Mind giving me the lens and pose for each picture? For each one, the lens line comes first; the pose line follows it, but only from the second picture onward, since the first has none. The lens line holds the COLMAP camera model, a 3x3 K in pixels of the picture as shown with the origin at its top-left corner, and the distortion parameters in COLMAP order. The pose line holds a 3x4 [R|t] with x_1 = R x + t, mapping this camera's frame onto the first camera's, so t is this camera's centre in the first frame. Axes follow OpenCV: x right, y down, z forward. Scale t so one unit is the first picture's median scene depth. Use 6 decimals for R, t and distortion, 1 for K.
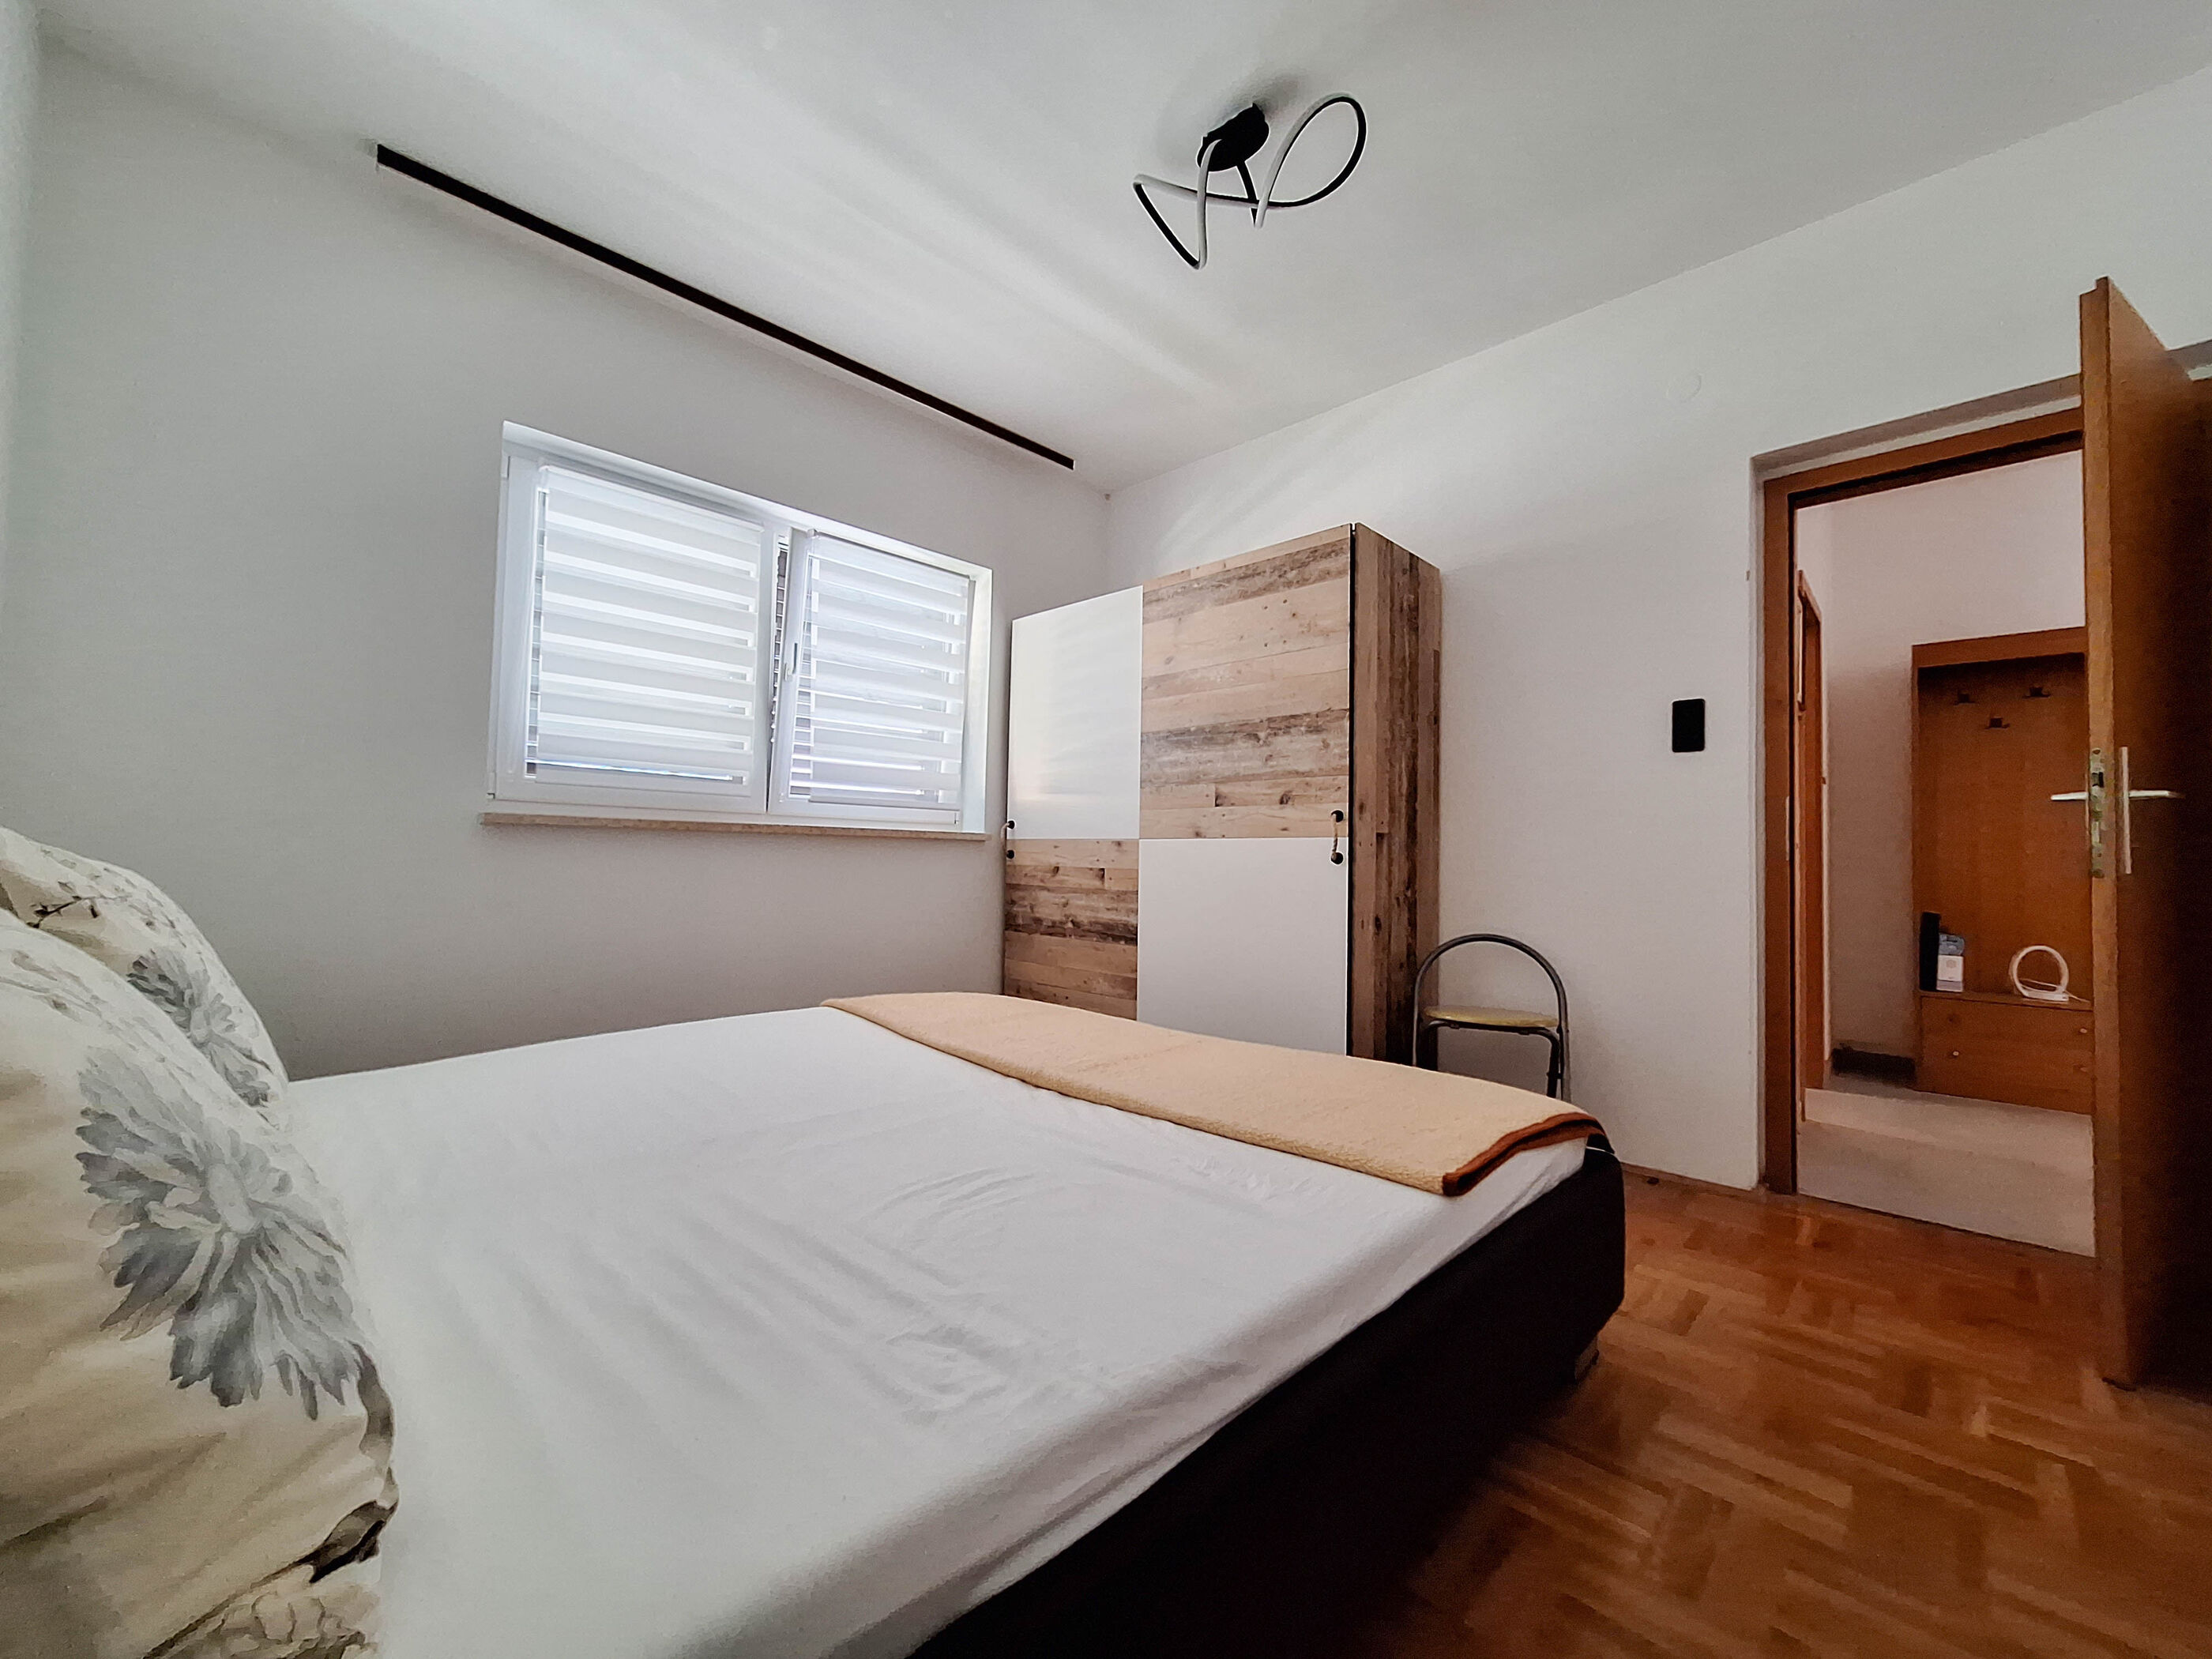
lens RADIAL K [[890.3, 0, 1127.2], [0, 890.3, 833.5], [0, 0, 1]] dist [-0.001387, 0.004939]
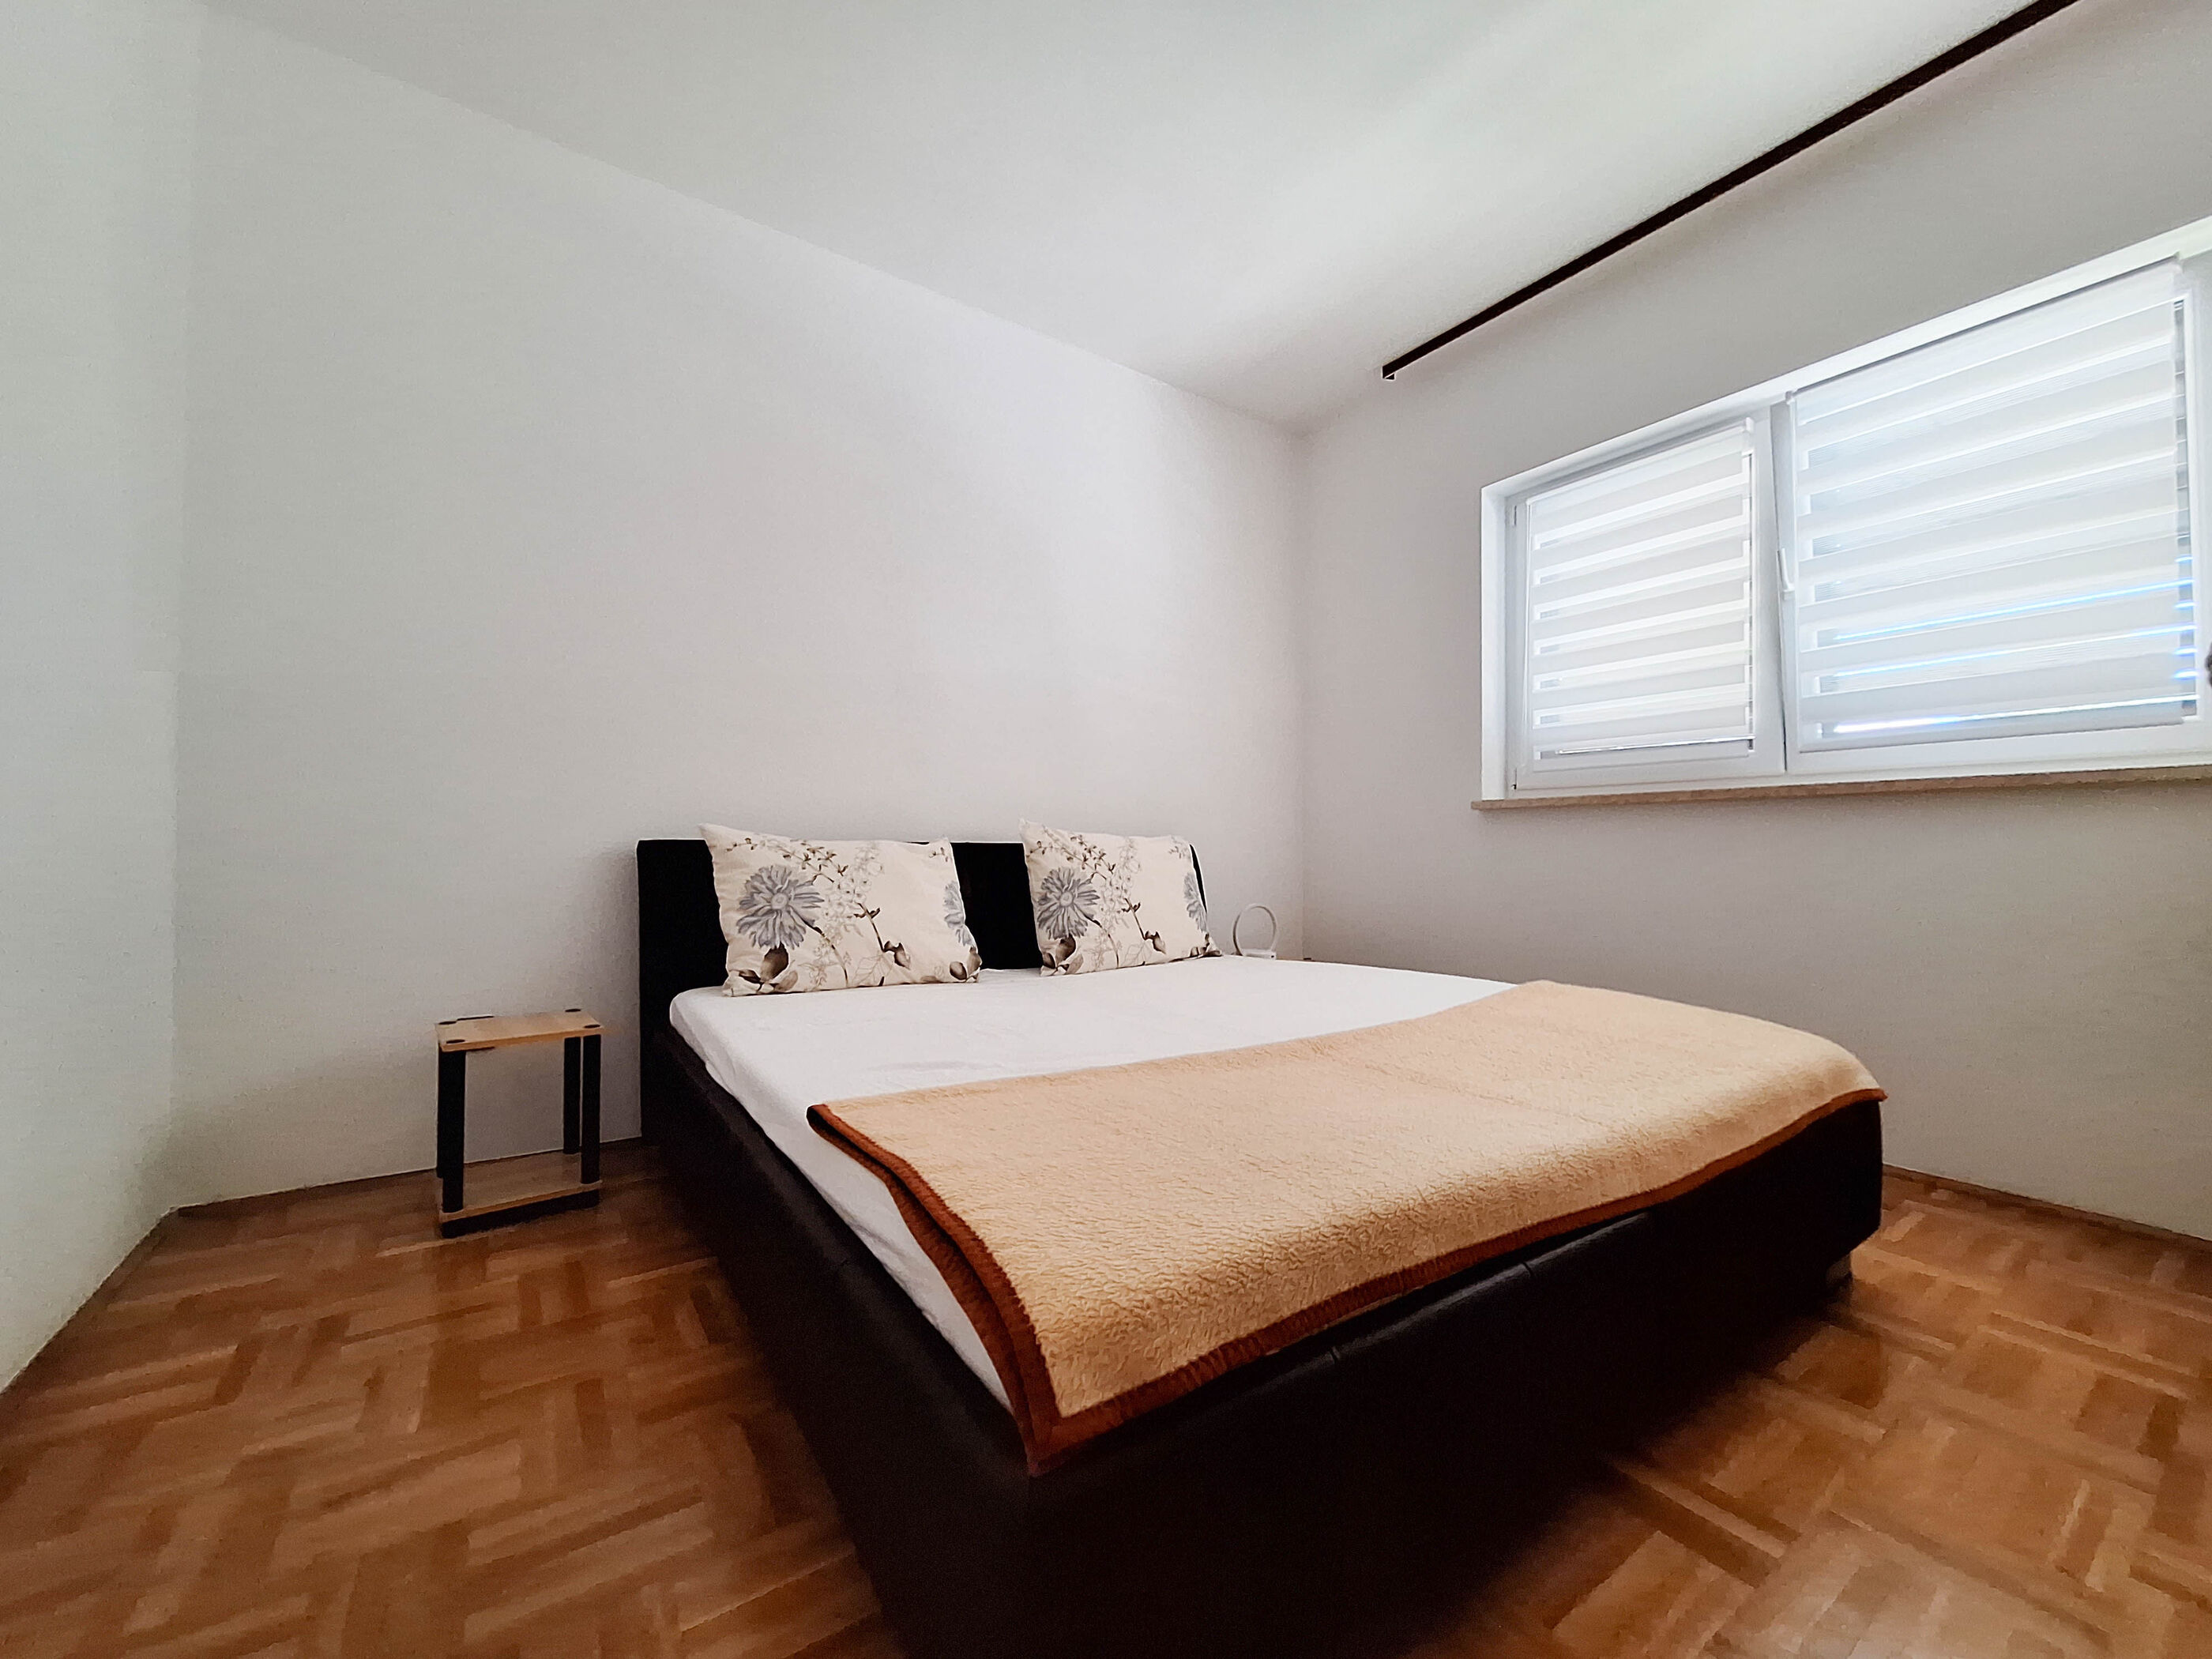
lens RADIAL K [[890.3, 0, 1127.2], [0, 890.3, 833.5], [0, 0, 1]] dist [-0.001387, 0.004939]
pose [[-0.187431, -0.030748, -0.981796, 0.563602], [0.034632, 0.998682, -0.037889, 0.048504], [0.981667, -0.041103, -0.186119, 0.664934]]
